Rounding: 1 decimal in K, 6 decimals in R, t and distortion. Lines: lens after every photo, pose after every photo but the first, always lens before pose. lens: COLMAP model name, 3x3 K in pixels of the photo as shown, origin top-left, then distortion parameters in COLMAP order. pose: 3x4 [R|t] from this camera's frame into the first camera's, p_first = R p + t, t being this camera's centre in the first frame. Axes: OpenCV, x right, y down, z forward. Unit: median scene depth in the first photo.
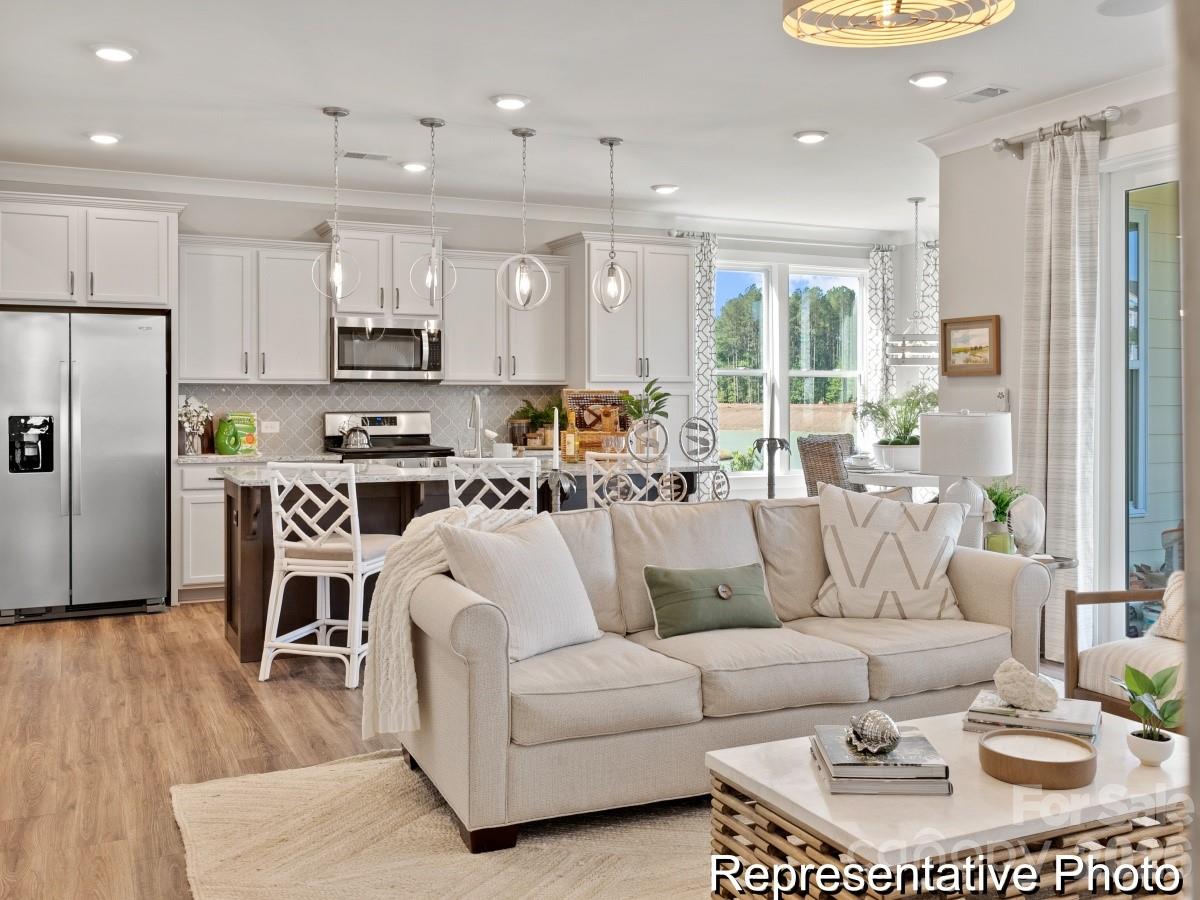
lens RADIAL K [[1118.6, 0, 603.4], [0, 1118.6, 419.2], [0, 0, 1]] dist [0.011518, -0.008326]
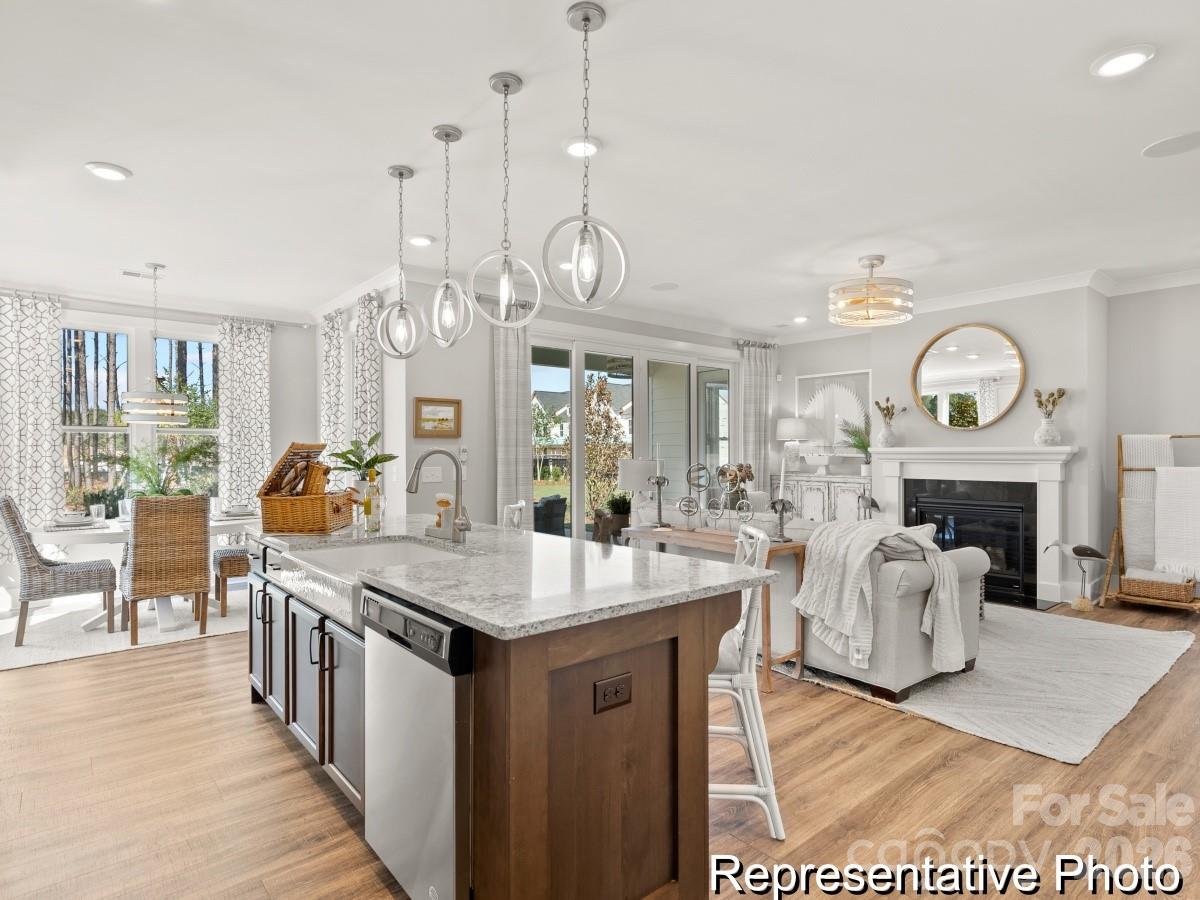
lens RADIAL K [[642.6, 0, 604.1], [0, 642.6, 451.0], [0, 0, 1]] dist [-0.001992, 0.001664]
pose [[-0.251530, 0.001703, 0.967848, -0.598319], [0.020921, 0.999774, 0.003678, -0.020053], [-0.967623, 0.021174, -0.251509, 1.063495]]
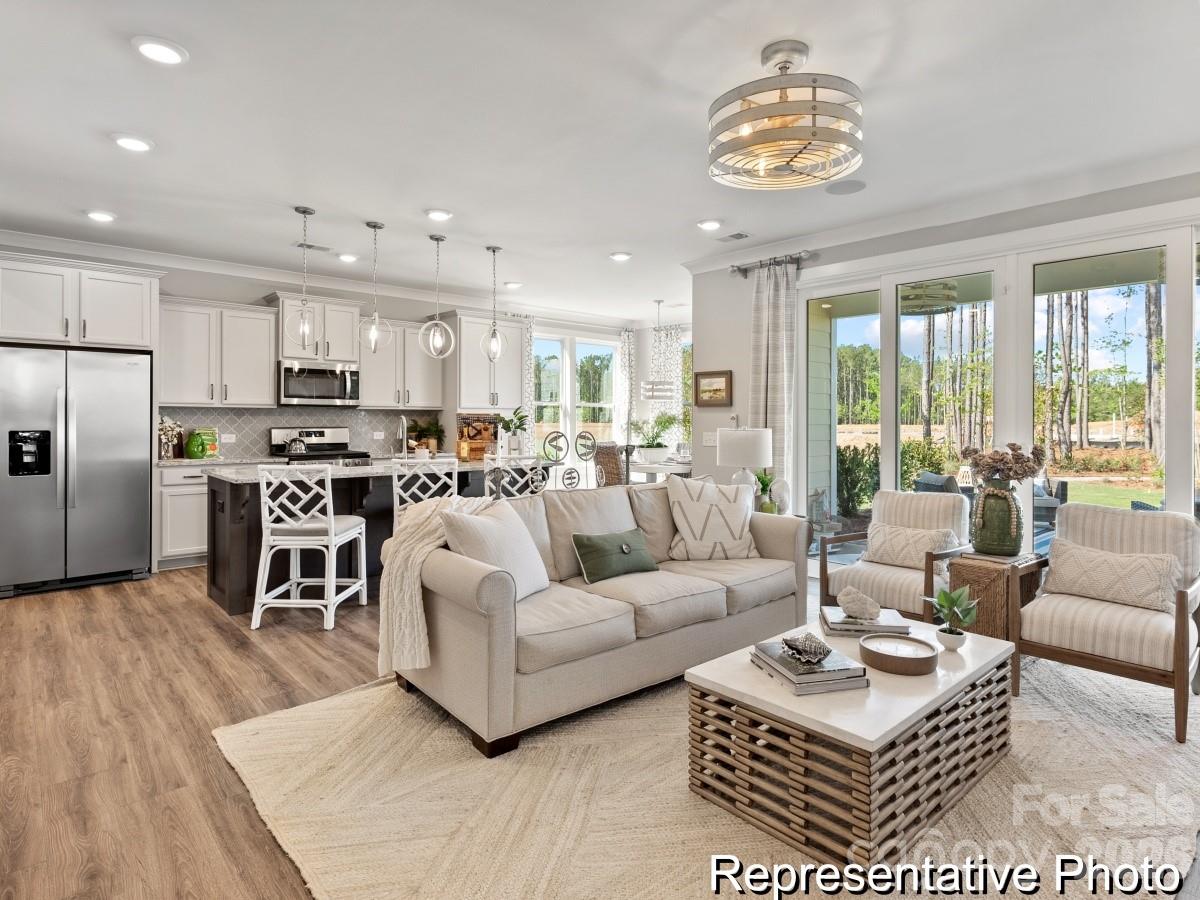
lens RADIAL K [[659.9, 0, 607.2], [0, 659.9, 427.0], [0, 0, 1]] dist [0.000824, 0.001749]
pose [[0.957335, 0.001502, 0.288975, -0.113842], [0.000698, 0.999972, -0.007510, -0.000784], [-0.288978, 0.007392, 0.957307, 0.110169]]
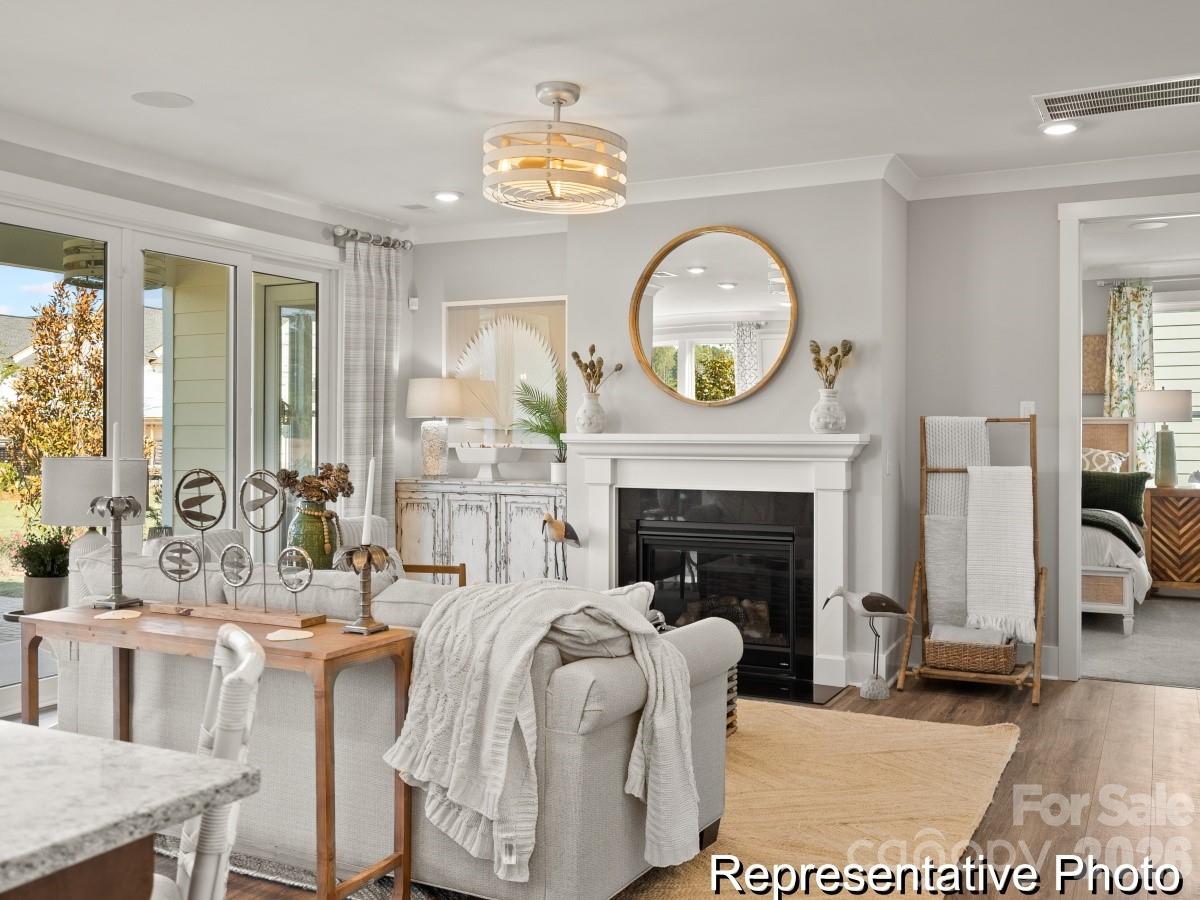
lens RADIAL K [[1118.6, 0, 603.4], [0, 1118.6, 419.2], [0, 0, 1]] dist [0.011518, -0.008326]
pose [[-0.614799, 0.009585, 0.788626, -0.520659], [0.012655, 0.999917, -0.002288, -0.023324], [-0.788582, 0.008574, -0.614870, 0.976253]]
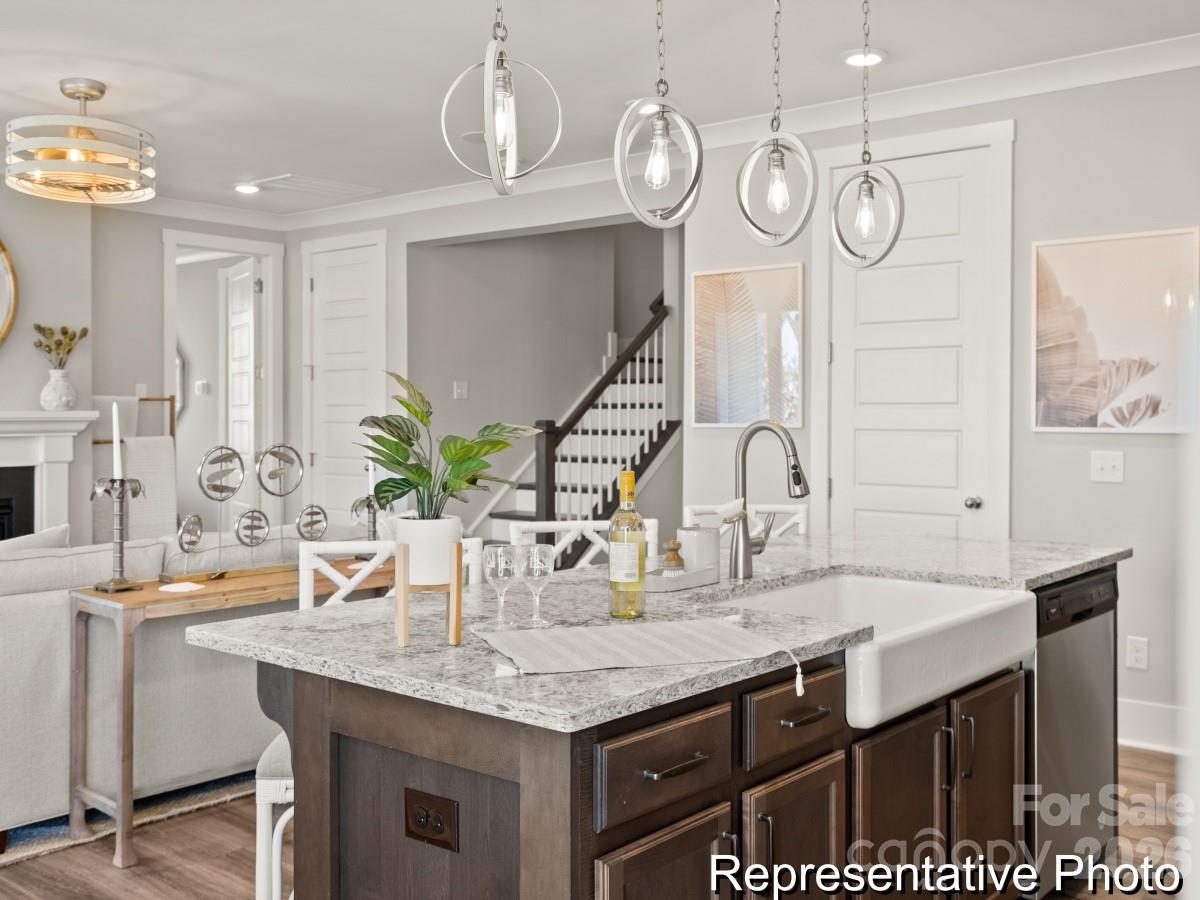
lens RADIAL K [[1191.0, 0, 599.1], [0, 1191.0, 434.2], [0, 0, 1]] dist [0.005503, 0.008392]
pose [[-0.910780, 0.008595, -0.412803, 0.145586], [-0.007452, 0.999278, 0.037246, -0.034943], [0.412825, 0.036999, -0.910059, 1.490547]]
